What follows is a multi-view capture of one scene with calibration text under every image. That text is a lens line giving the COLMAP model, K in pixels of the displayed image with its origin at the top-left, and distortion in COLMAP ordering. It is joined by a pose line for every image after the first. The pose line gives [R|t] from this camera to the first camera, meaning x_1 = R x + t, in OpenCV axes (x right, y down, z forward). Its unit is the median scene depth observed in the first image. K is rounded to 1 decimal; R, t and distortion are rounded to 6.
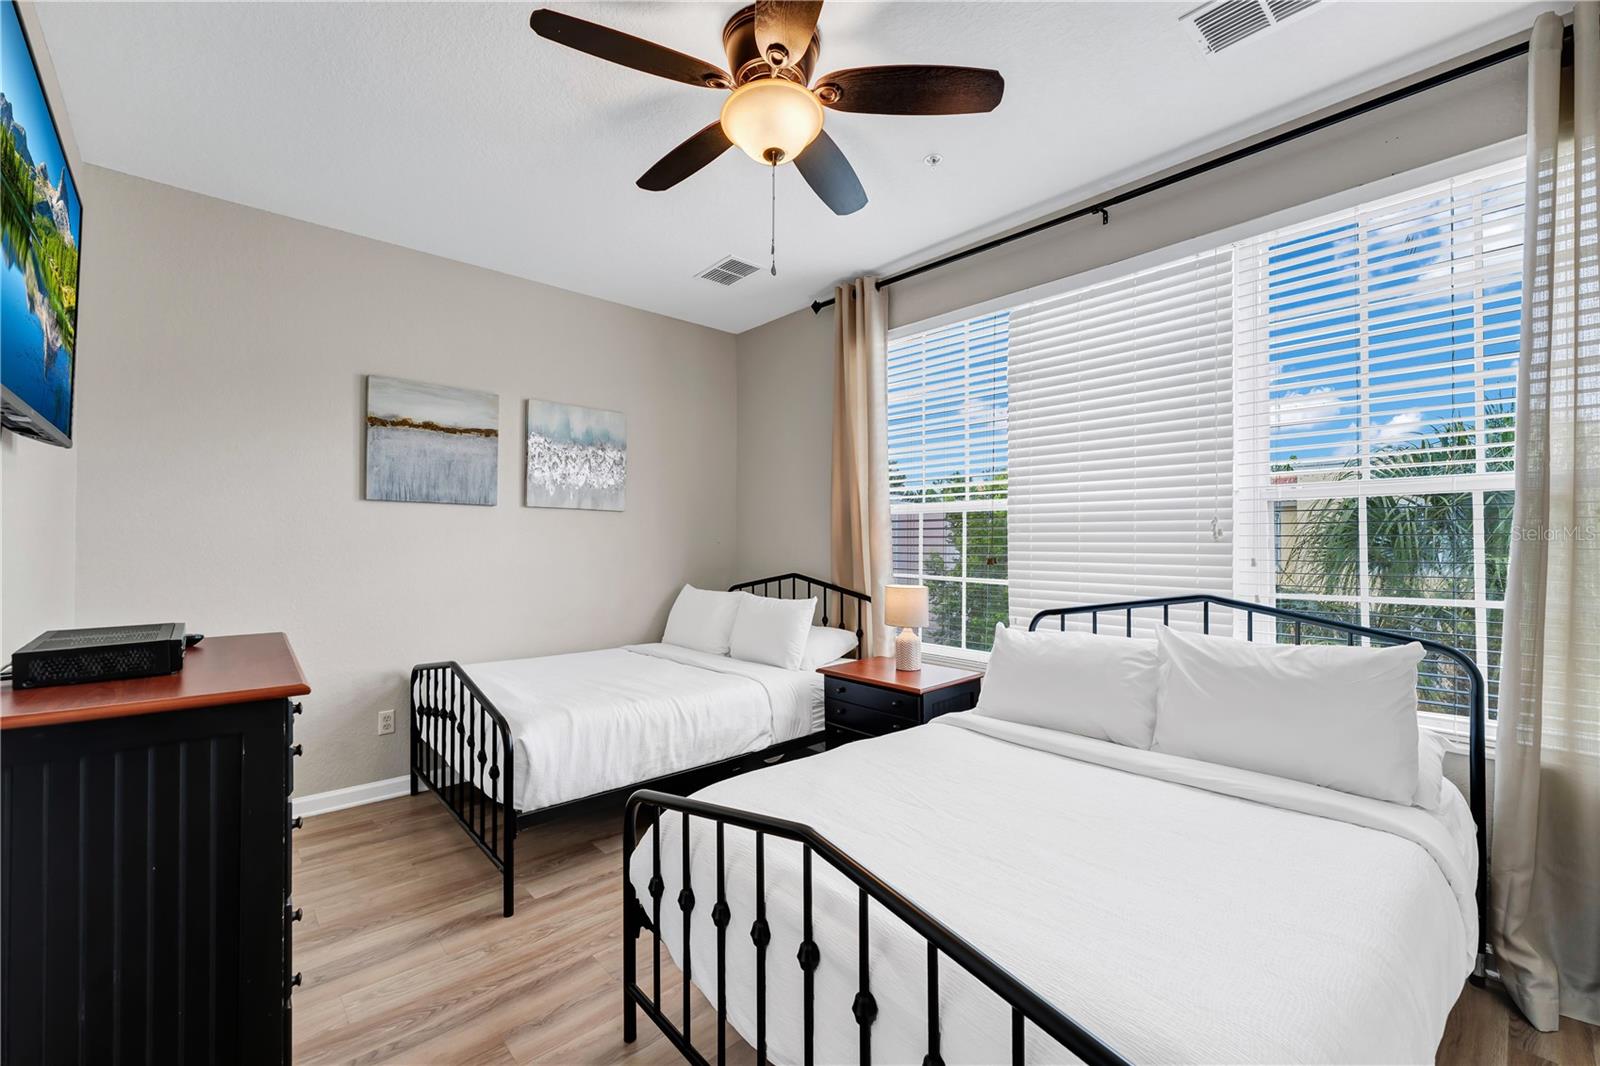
lens RADIAL K [[661.9, 0, 795.2], [0, 661.9, 535.1], [0, 0, 1]] dist [-0.002063, -0.000646]
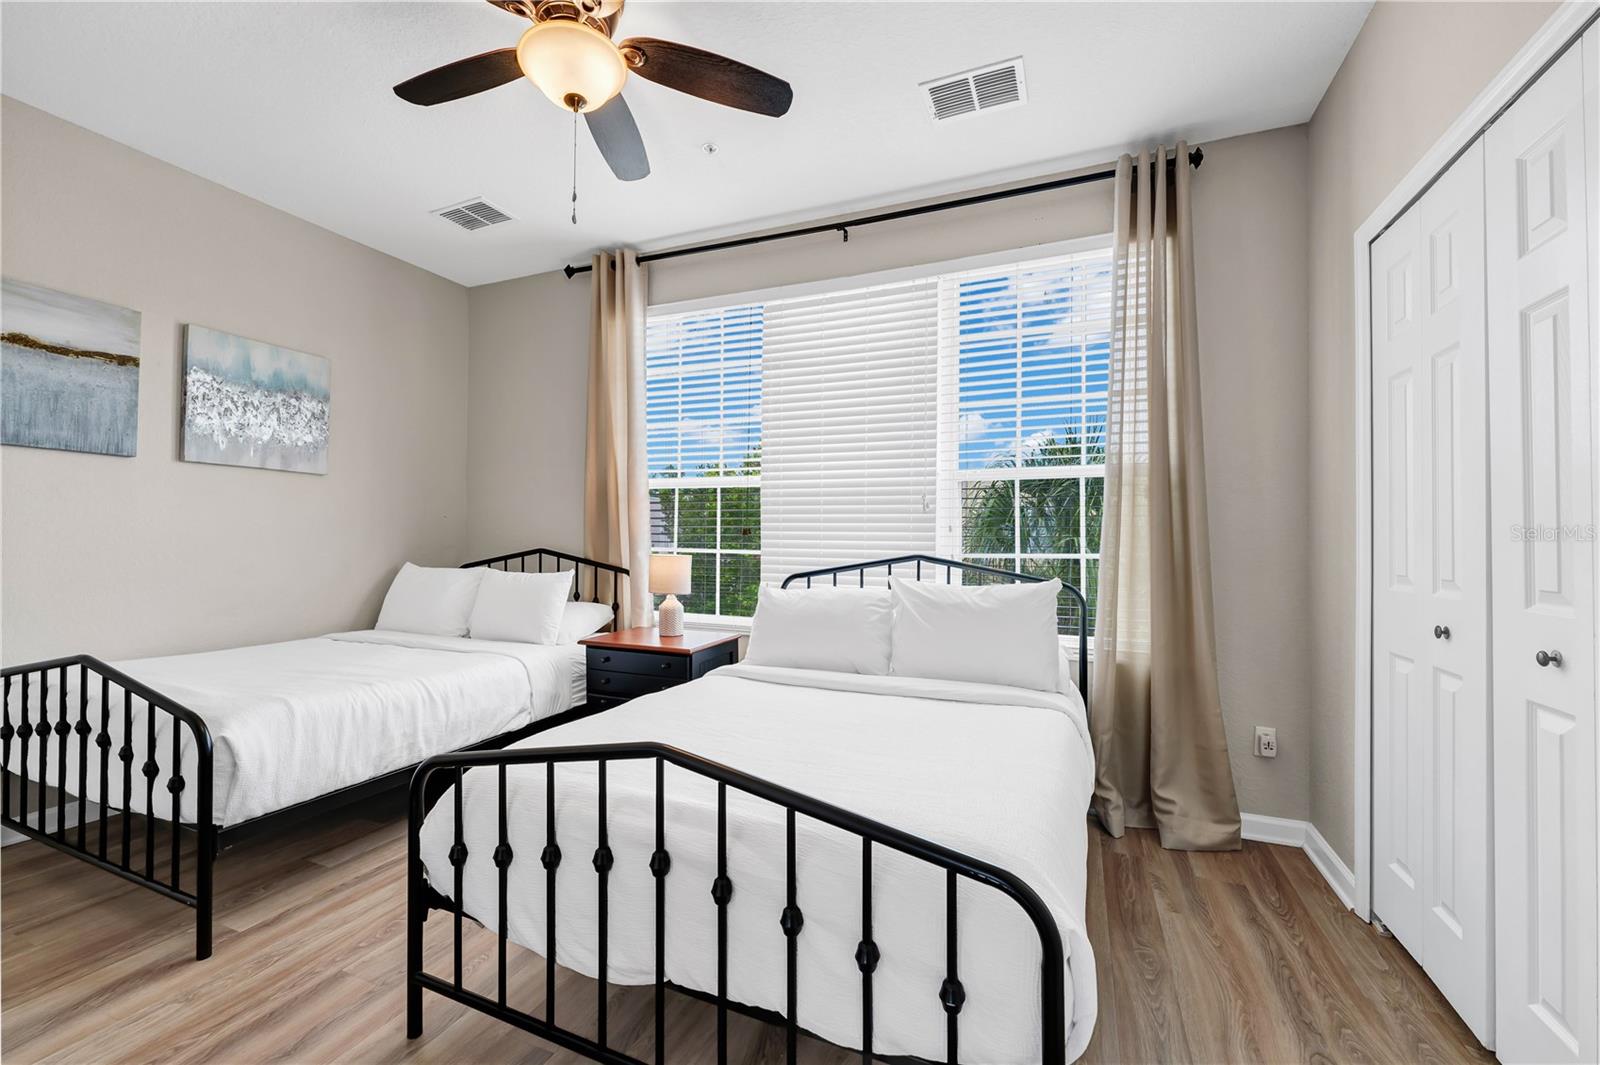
lens RADIAL K [[659.2, 0, 804.5], [0, 659.2, 532.3], [0, 0, 1]] dist [-0.001753, -0.000487]
pose [[0.902086, 0.005101, 0.431526, -0.111263], [-0.007052, 0.999971, 0.002921, 0.047511], [-0.431498, -0.005678, 0.902096, -0.026492]]
